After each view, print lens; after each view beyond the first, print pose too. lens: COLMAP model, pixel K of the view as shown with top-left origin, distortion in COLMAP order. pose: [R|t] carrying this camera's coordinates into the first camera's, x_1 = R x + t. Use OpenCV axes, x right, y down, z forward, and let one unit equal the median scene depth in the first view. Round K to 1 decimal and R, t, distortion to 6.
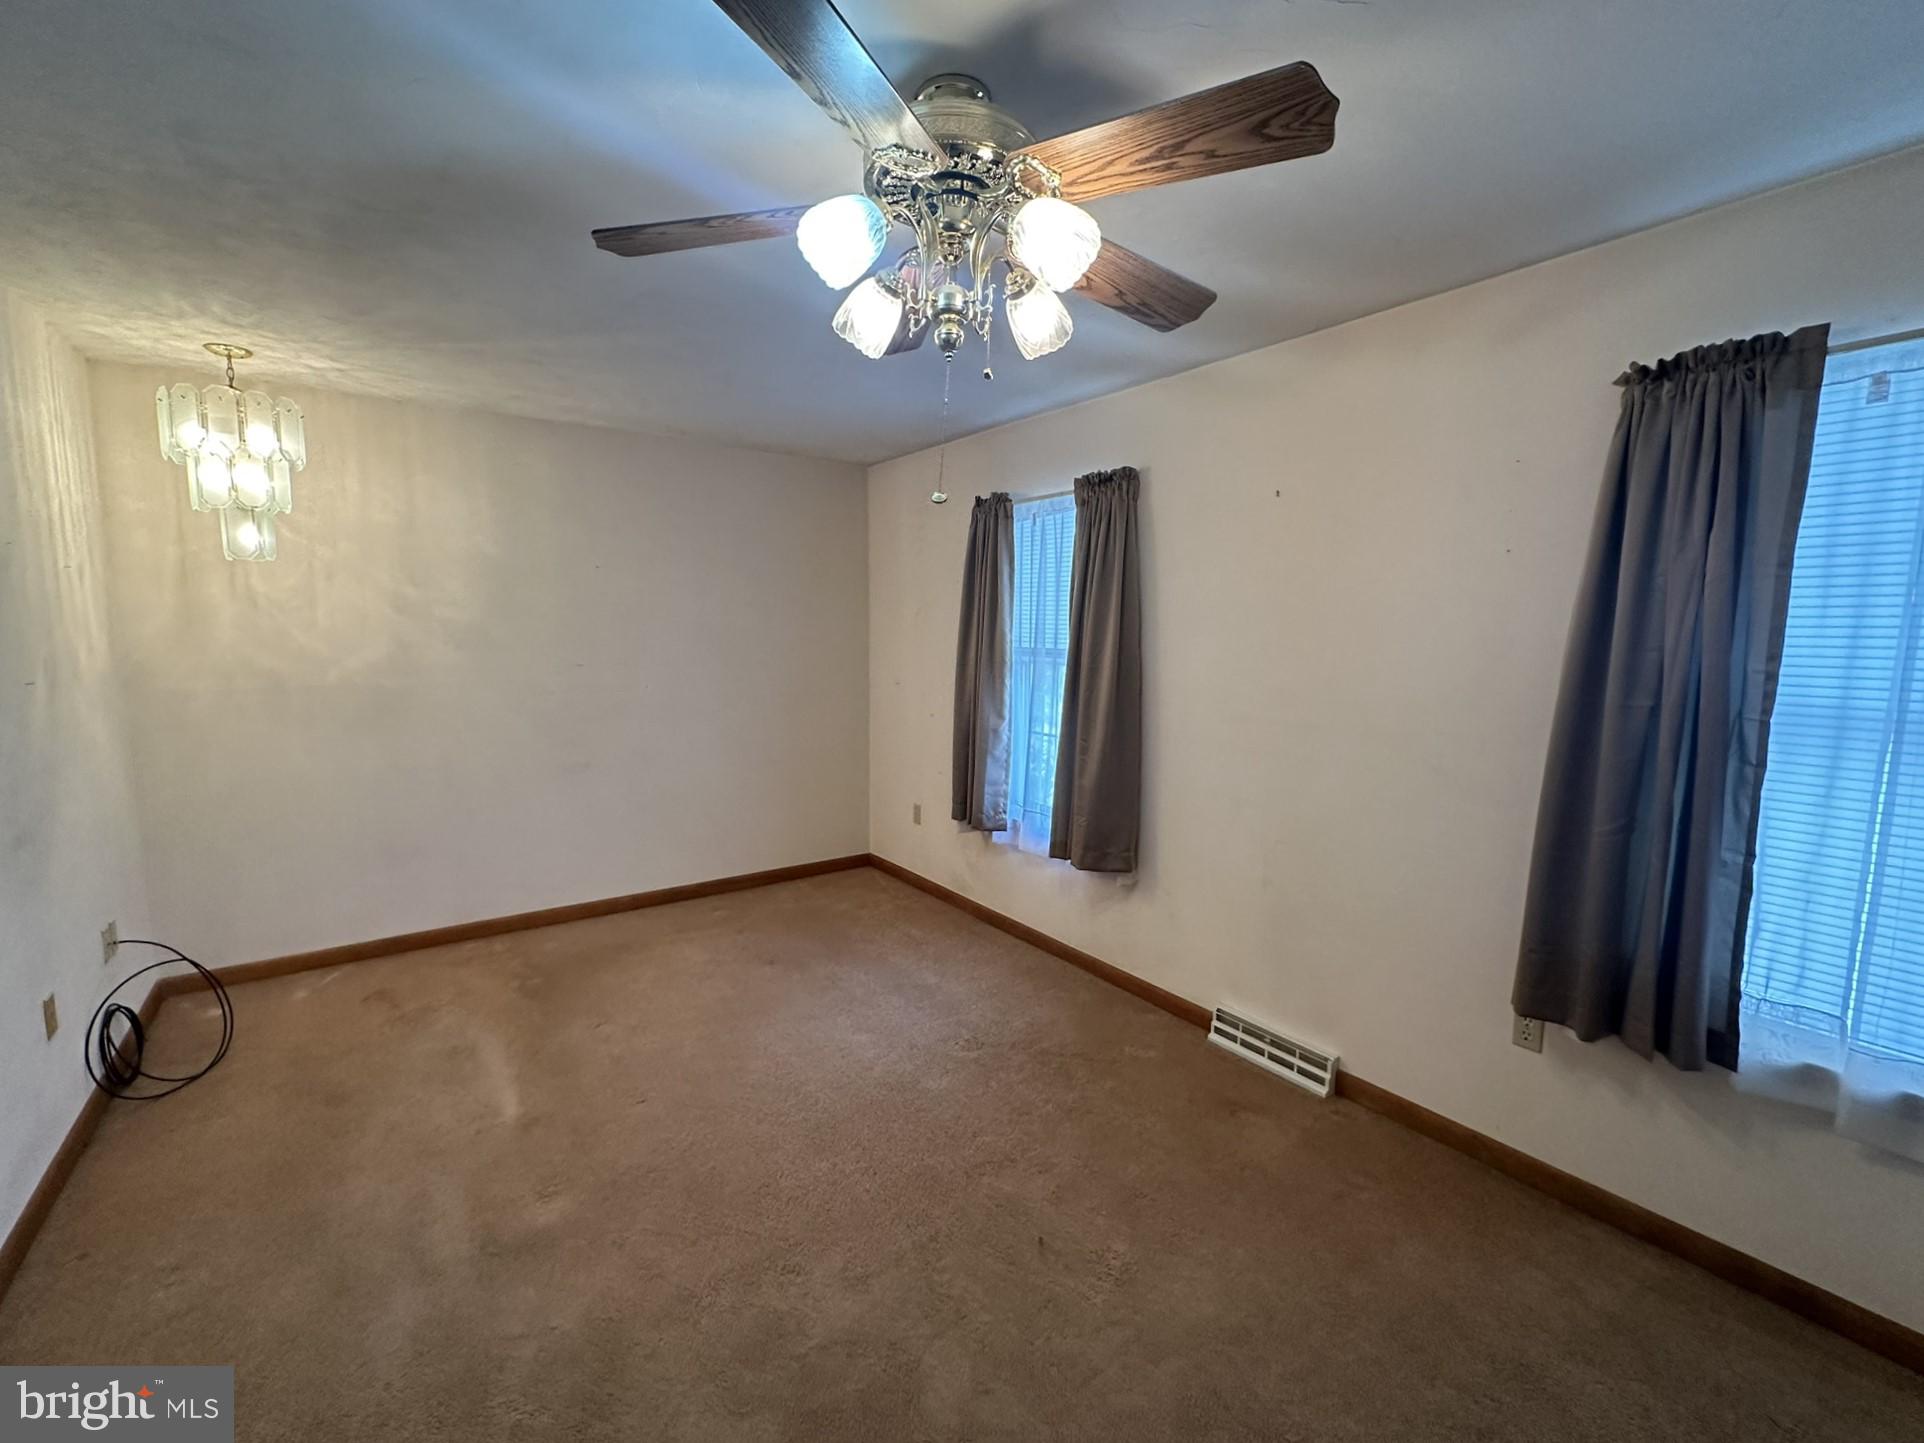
lens RADIAL K [[773.5, 0, 955.3], [0, 773.5, 715.6], [0, 0, 1]] dist [0.001320, -0.000755]
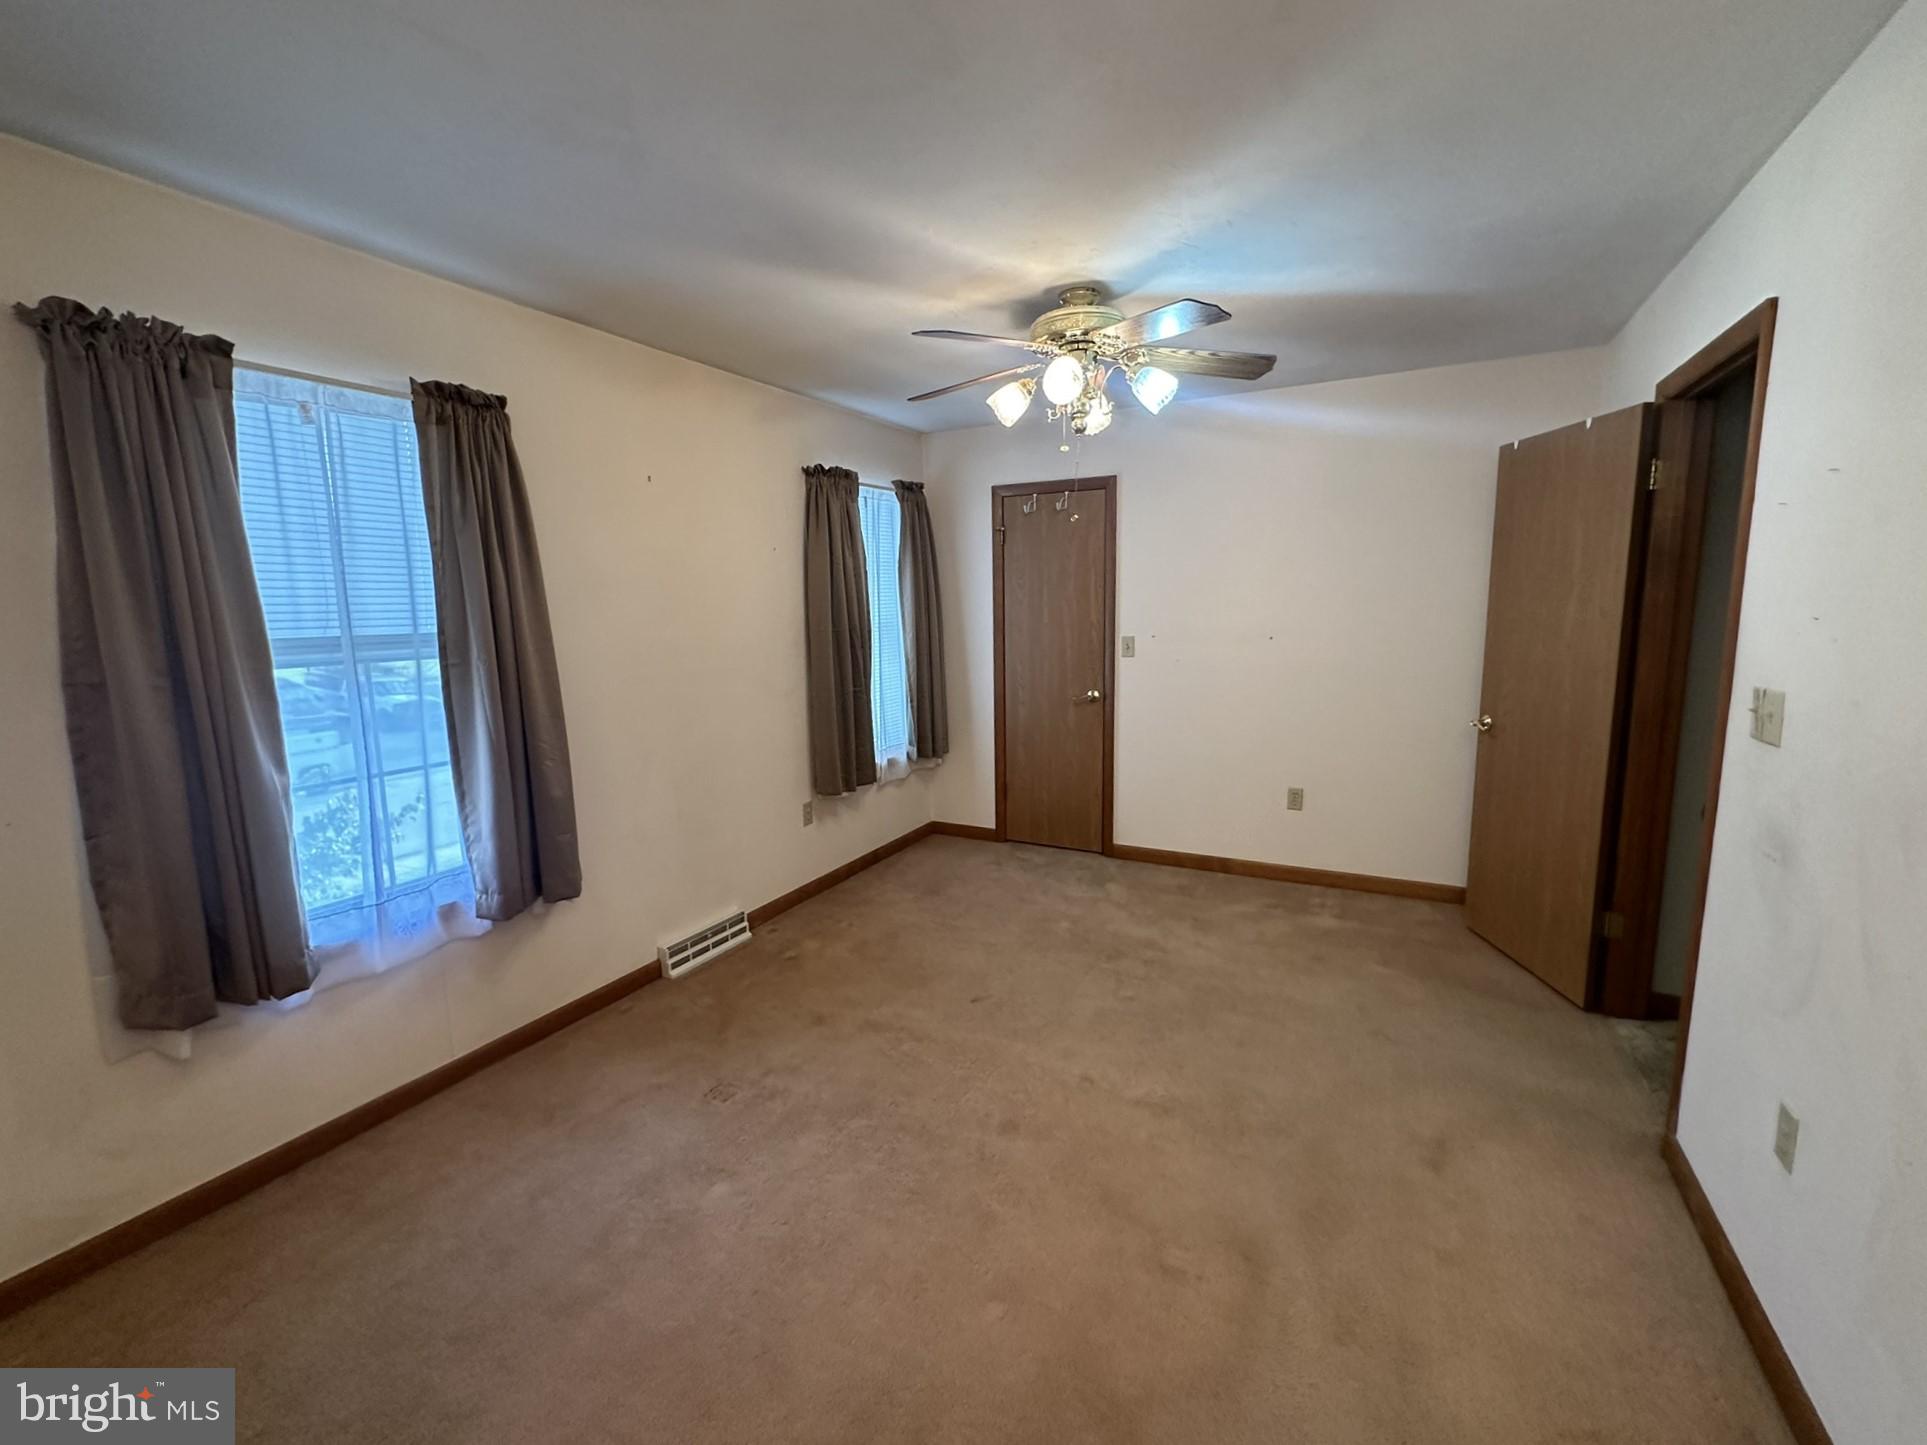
lens RADIAL K [[774.7, 0, 953.3], [0, 774.7, 713.9], [0, 0, 1]] dist [0.001320, -0.000755]
pose [[-0.399409, -0.137677, 0.906376, -0.811852], [0.119288, 0.972450, 0.200280, -0.120077], [-0.908979, 0.188113, -0.371982, 1.039985]]
